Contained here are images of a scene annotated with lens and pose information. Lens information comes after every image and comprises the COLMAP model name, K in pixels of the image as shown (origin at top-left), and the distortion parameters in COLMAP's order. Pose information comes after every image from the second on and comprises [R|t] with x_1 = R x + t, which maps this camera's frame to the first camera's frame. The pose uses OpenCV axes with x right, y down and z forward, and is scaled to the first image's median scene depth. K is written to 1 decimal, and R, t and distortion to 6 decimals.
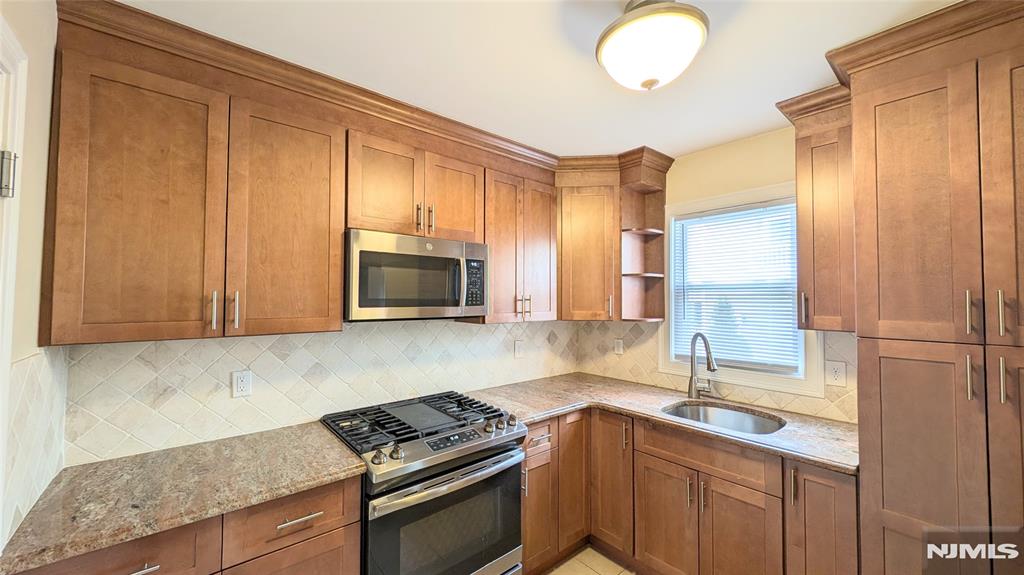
lens RADIAL K [[381.8, 0, 519.0], [0, 381.8, 287.7], [0, 0, 1]] dist [0.002045, -0.000817]
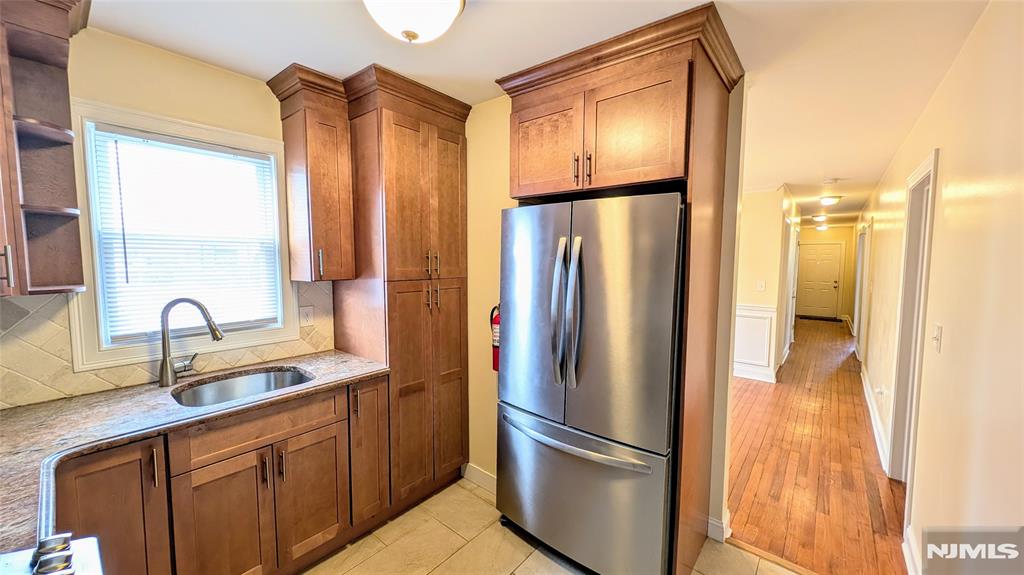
lens RADIAL K [[381.8, 0, 511.0], [0, 381.8, 286.9], [0, 0, 1]] dist [0.002045, -0.000817]
pose [[-0.150901, -0.078422, 0.985433, -0.424656], [-0.036530, 0.996610, 0.073718, 0.017317], [-0.987874, -0.024874, -0.153254, 0.514350]]
